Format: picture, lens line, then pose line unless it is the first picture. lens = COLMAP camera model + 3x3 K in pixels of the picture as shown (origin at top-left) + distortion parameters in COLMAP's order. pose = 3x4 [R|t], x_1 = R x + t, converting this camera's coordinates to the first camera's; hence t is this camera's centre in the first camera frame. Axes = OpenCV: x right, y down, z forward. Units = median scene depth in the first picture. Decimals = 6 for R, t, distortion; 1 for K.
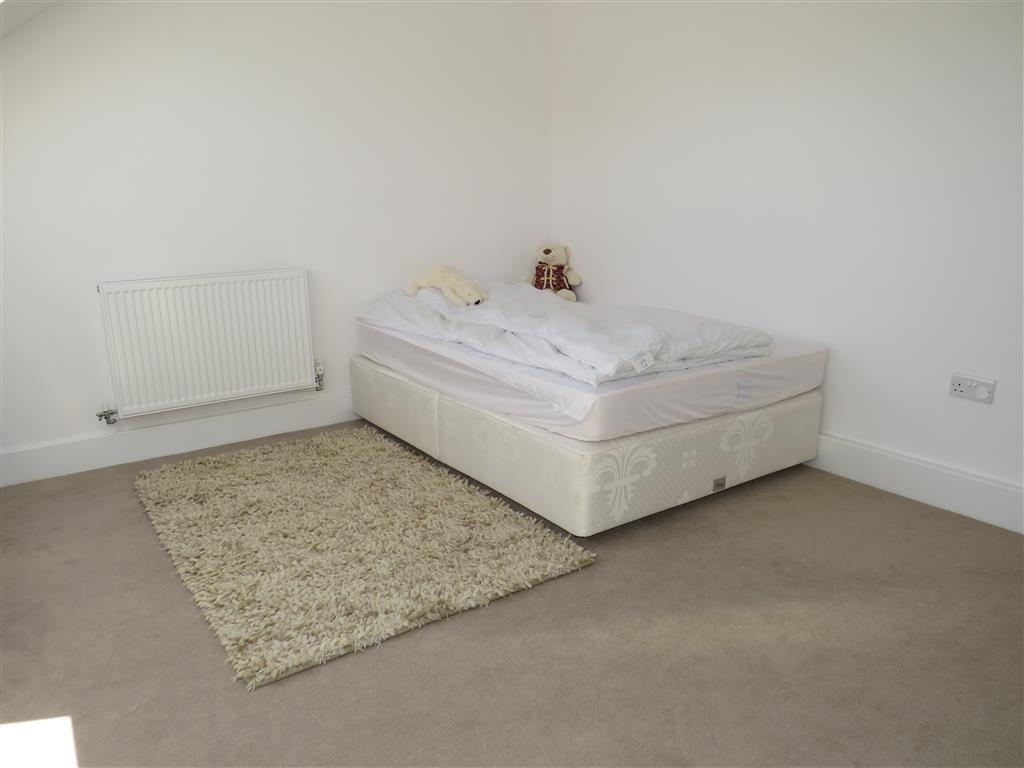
lens RADIAL K [[749.1, 0, 496.8], [0, 749.1, 386.2], [0, 0, 1]] dist [-0.026454, 0.051670]
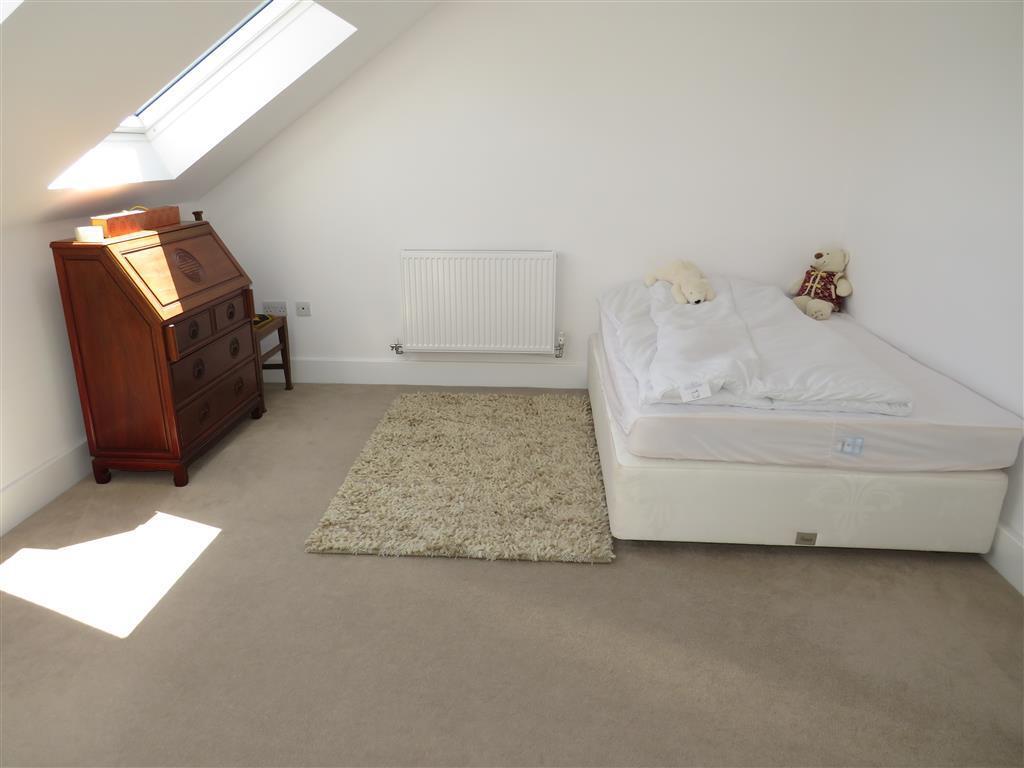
lens RADIAL K [[749.1, 0, 496.8], [0, 749.1, 386.2], [0, 0, 1]] dist [-0.026454, 0.051670]
pose [[0.783661, 0.207577, -0.585480, 0.497289], [-0.166309, 0.978219, 0.124217, -0.105174], [0.598512, 0.000027, 0.801114, 0.024353]]
